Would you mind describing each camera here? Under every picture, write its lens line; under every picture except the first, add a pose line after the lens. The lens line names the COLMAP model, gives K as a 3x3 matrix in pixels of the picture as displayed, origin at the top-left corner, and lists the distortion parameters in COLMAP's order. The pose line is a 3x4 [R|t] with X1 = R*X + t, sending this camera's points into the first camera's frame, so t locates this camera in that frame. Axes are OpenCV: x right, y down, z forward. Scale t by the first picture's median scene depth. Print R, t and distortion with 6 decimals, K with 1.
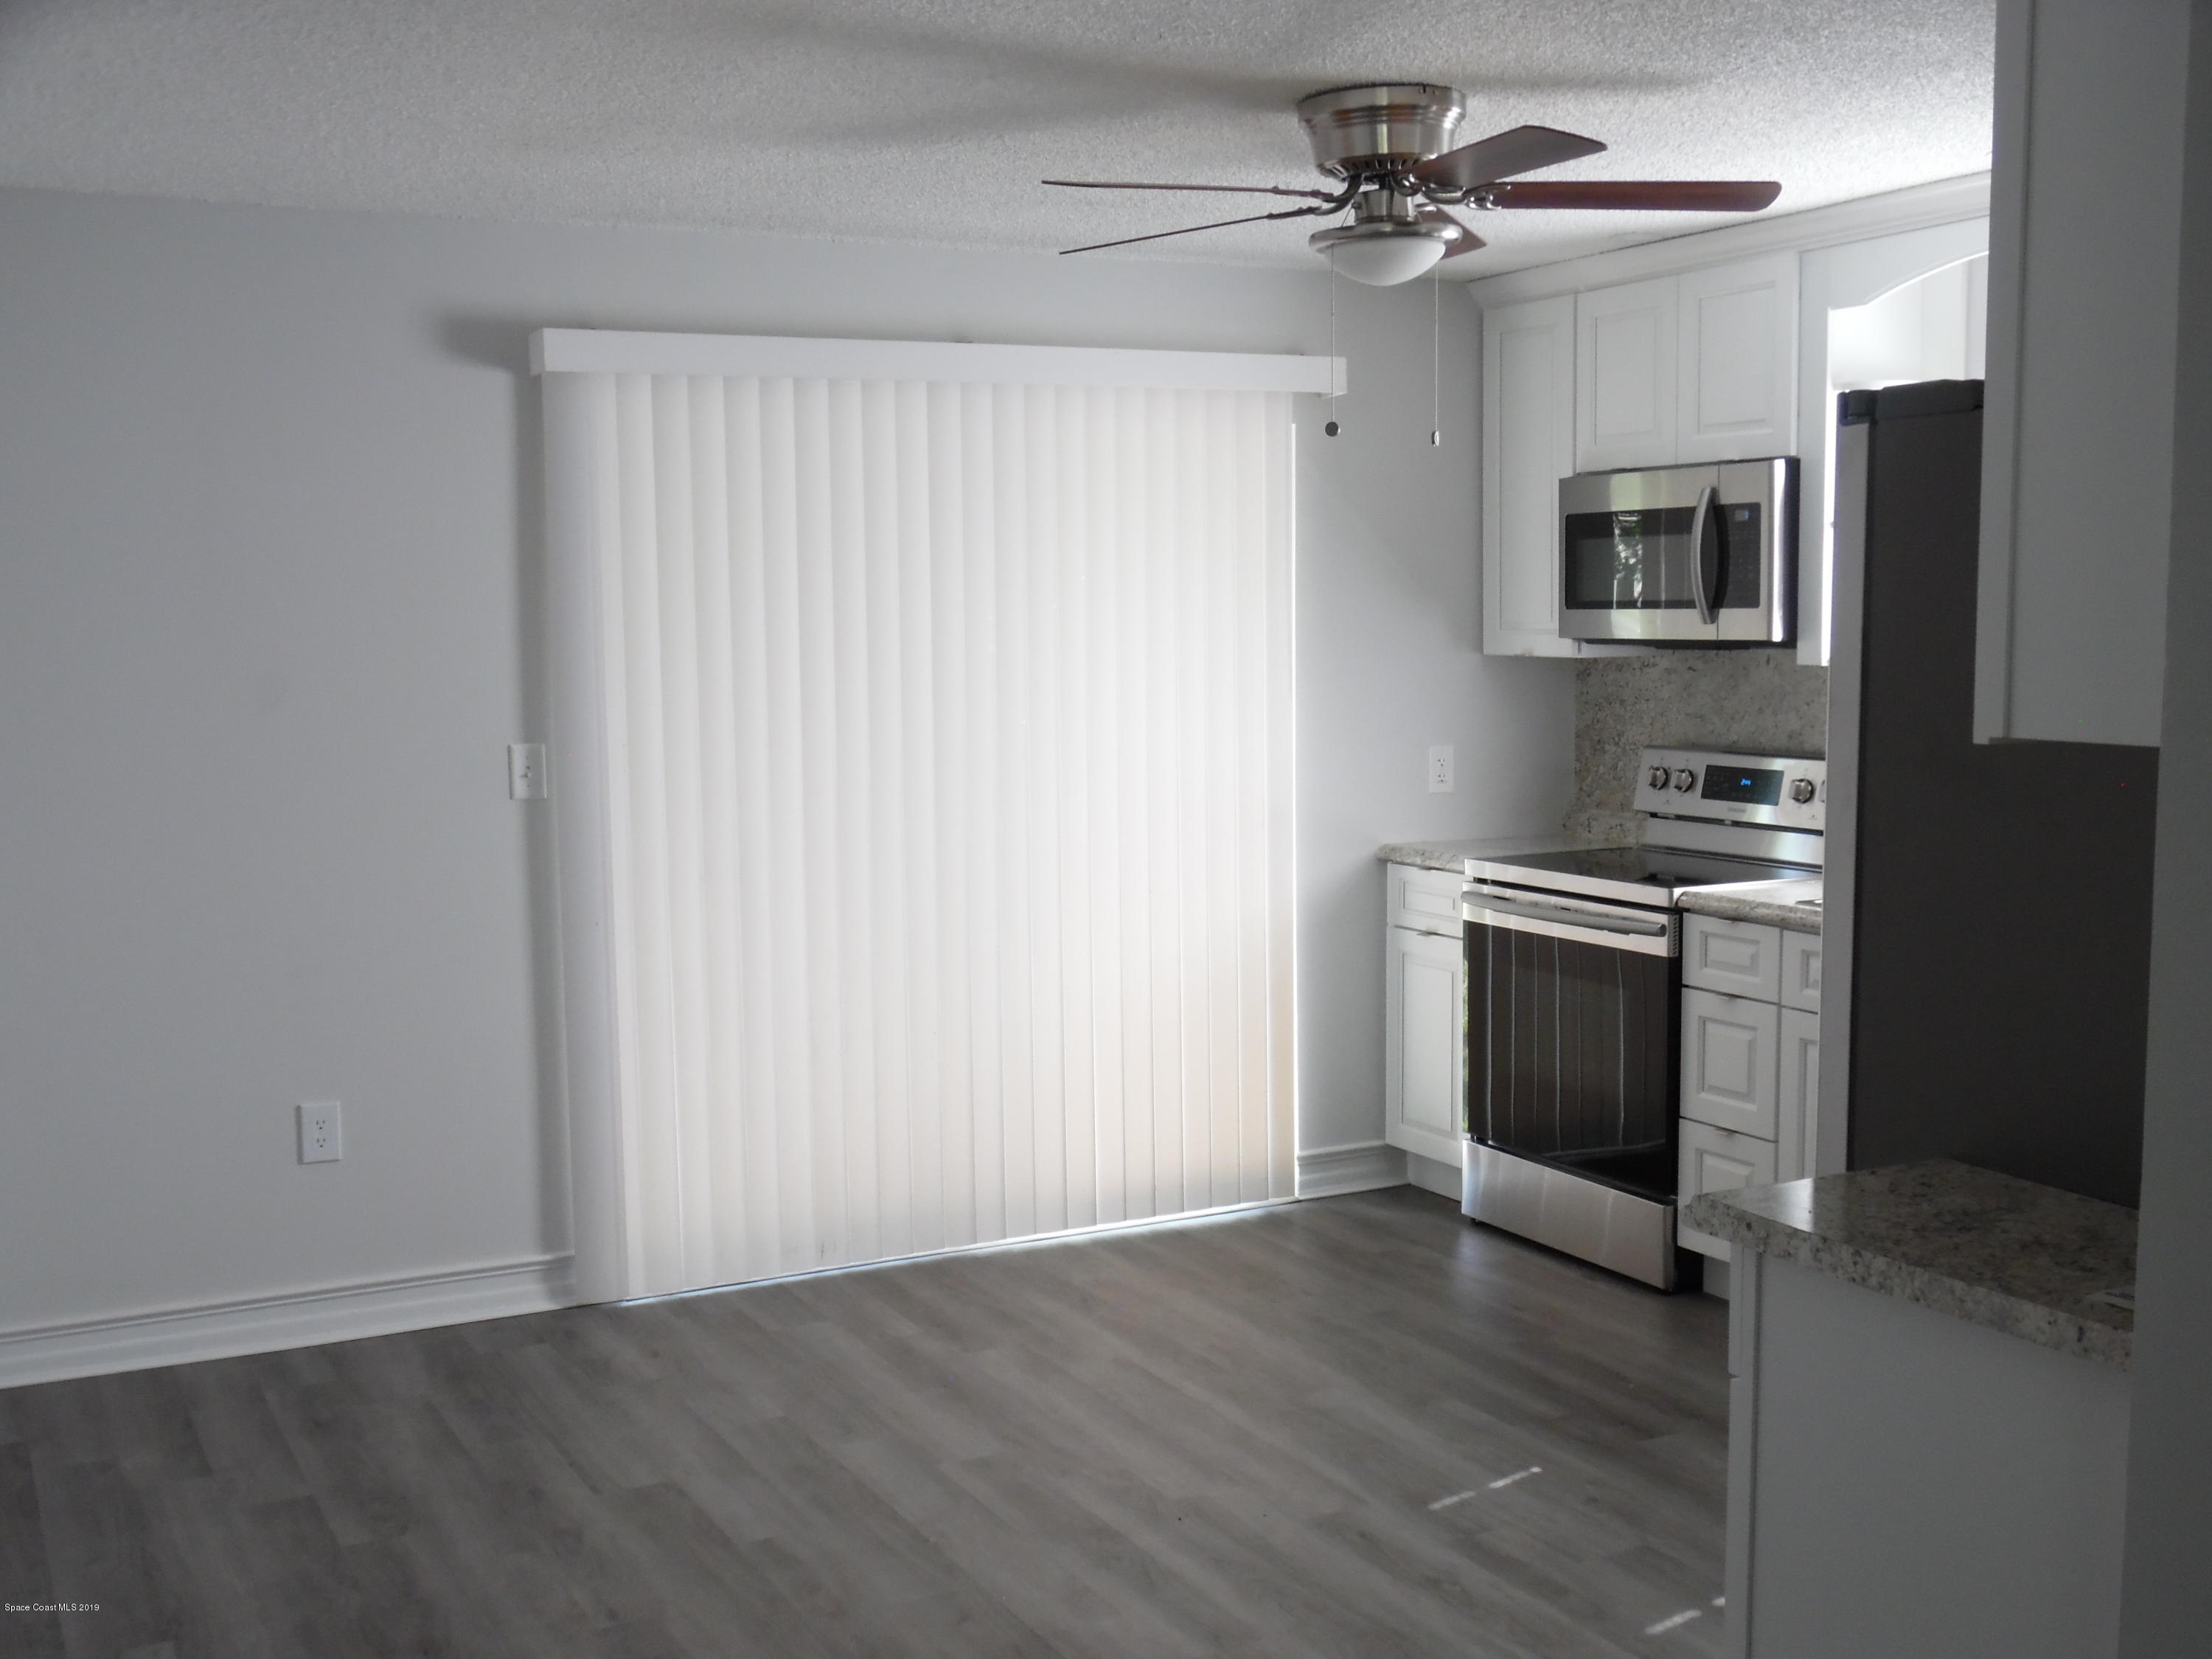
lens RADIAL K [[2528.6, 0, 1107.9], [0, 2528.6, 838.9], [0, 0, 1]] dist [0.104424, 0.000000]
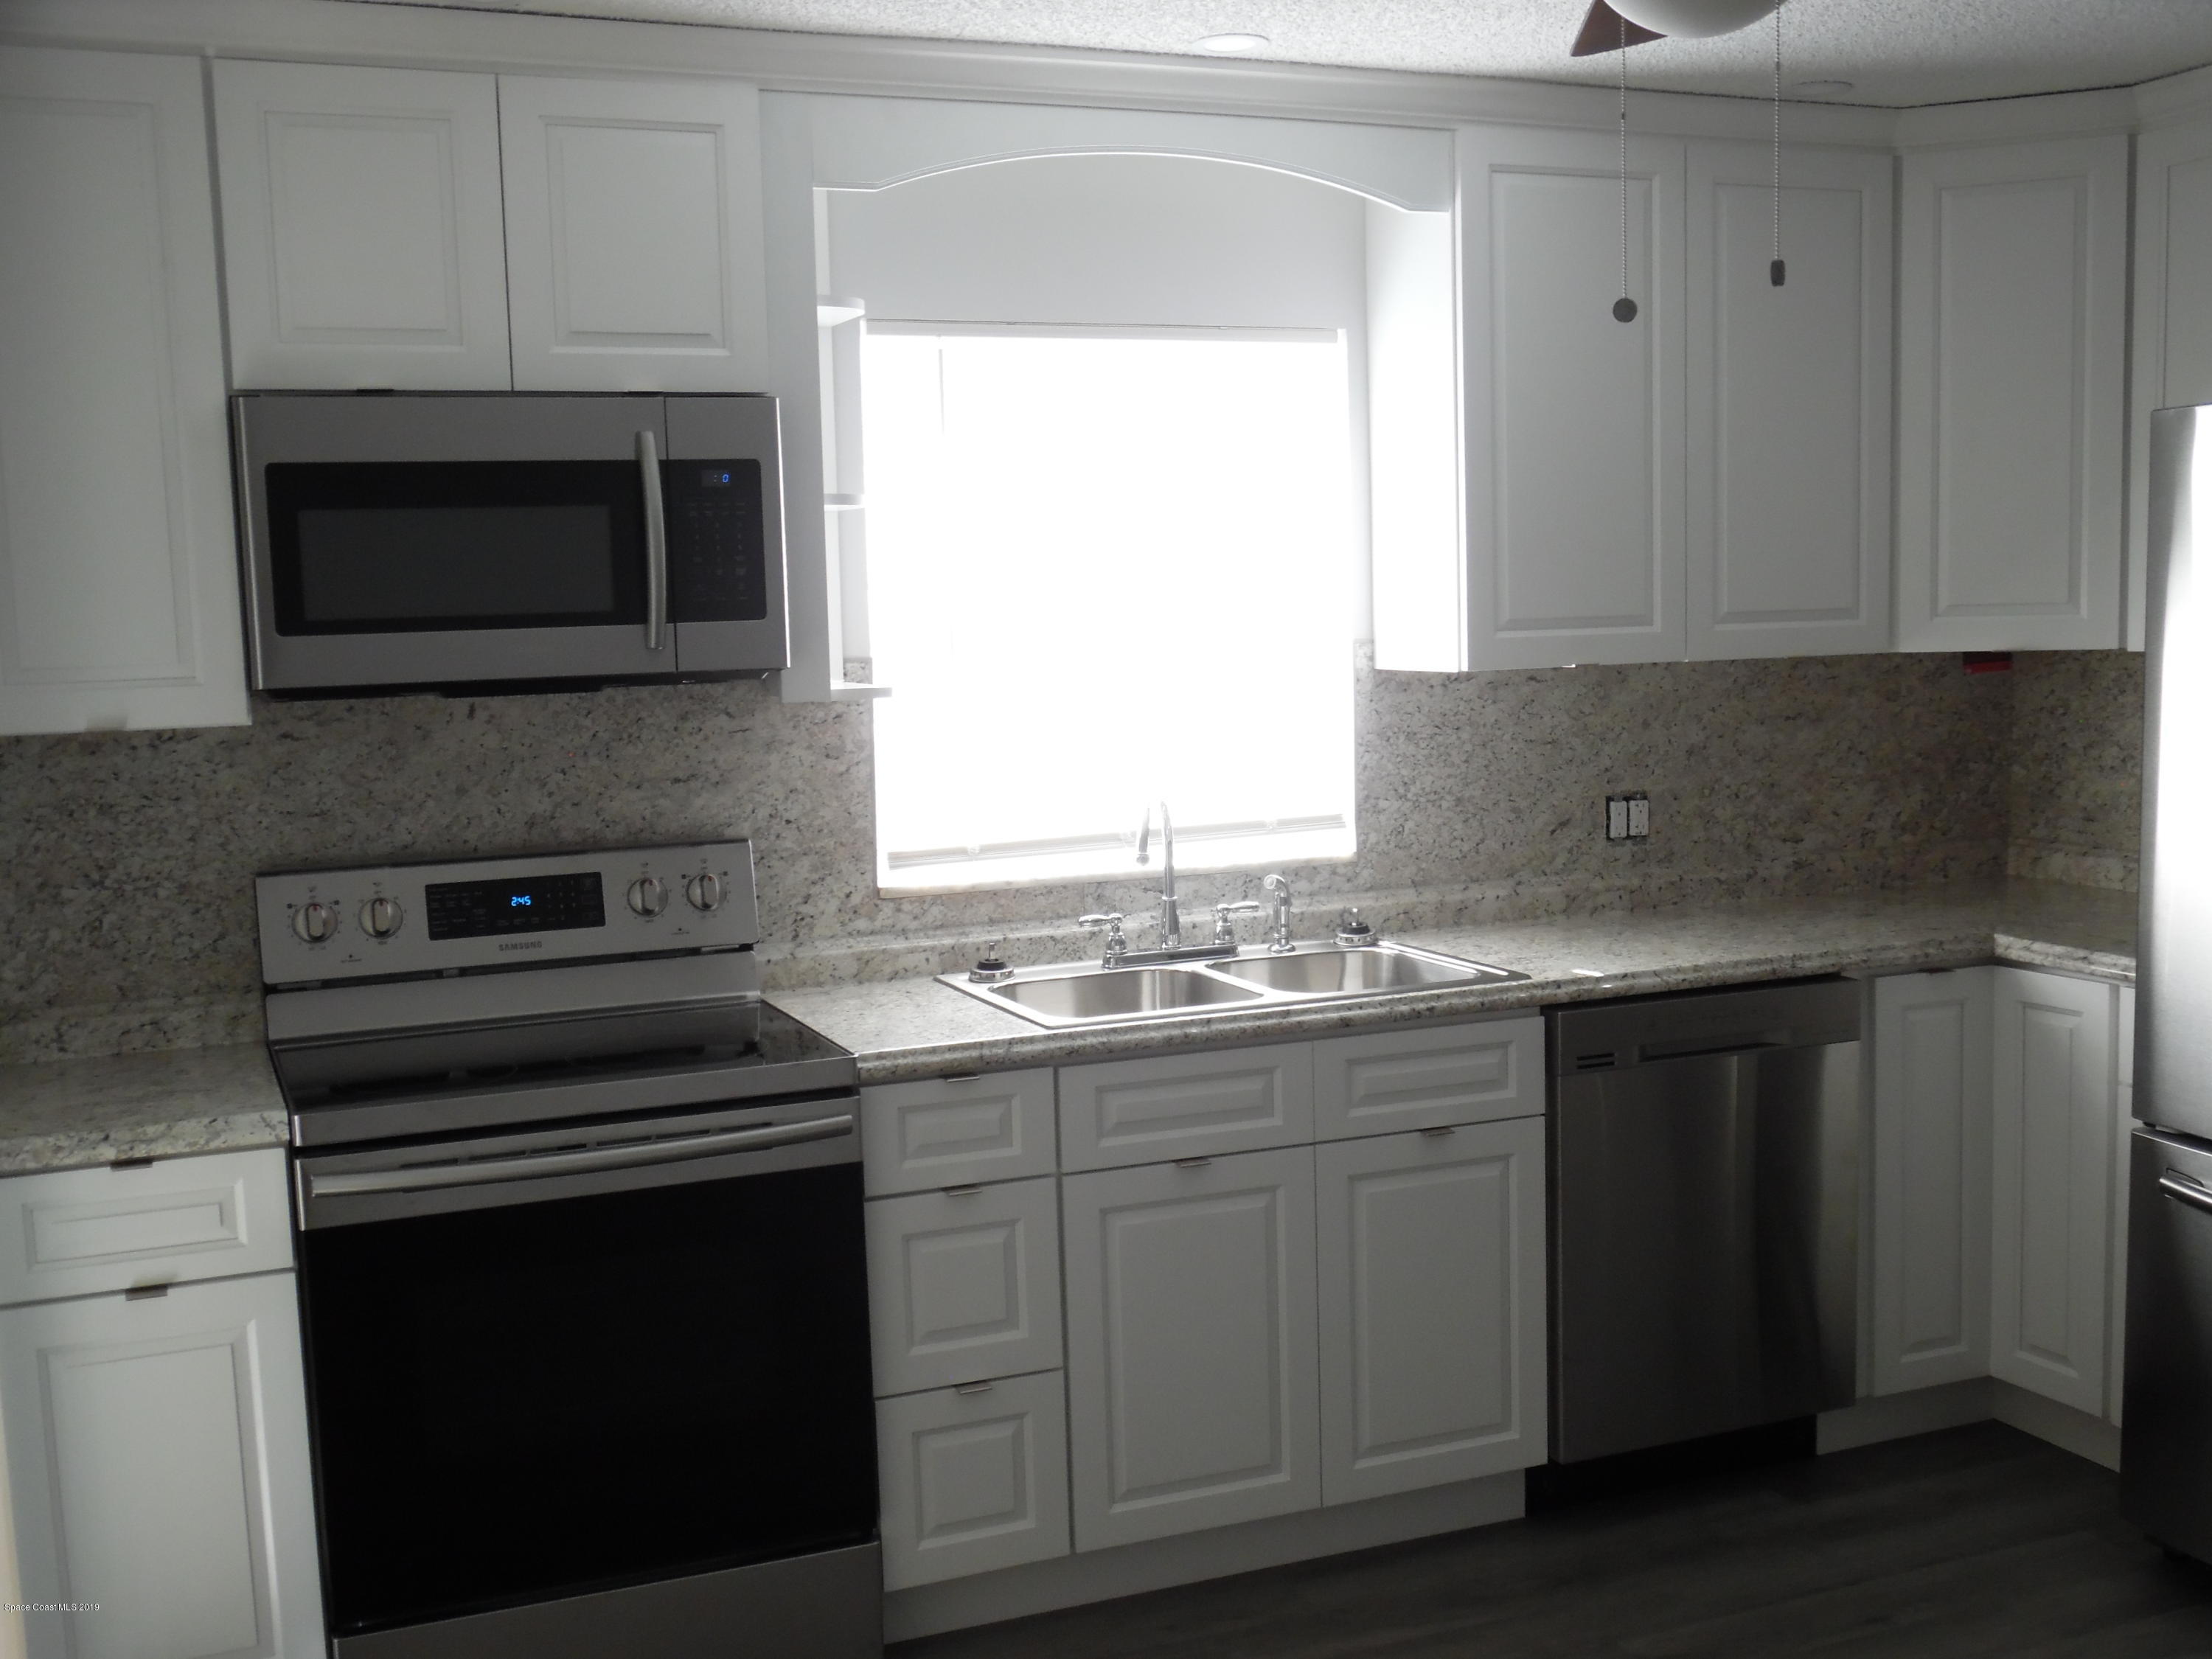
lens RADIAL K [[2528.6, 0, 1100.1], [0, 2528.6, 821.0], [0, 0, 1]] dist [0.104424, 0.000000]
pose [[0.081311, -0.085073, 0.993051, -0.367909], [0.124494, 0.989414, 0.074568, -0.071451], [-0.988883, 0.117565, 0.091042, 0.795680]]
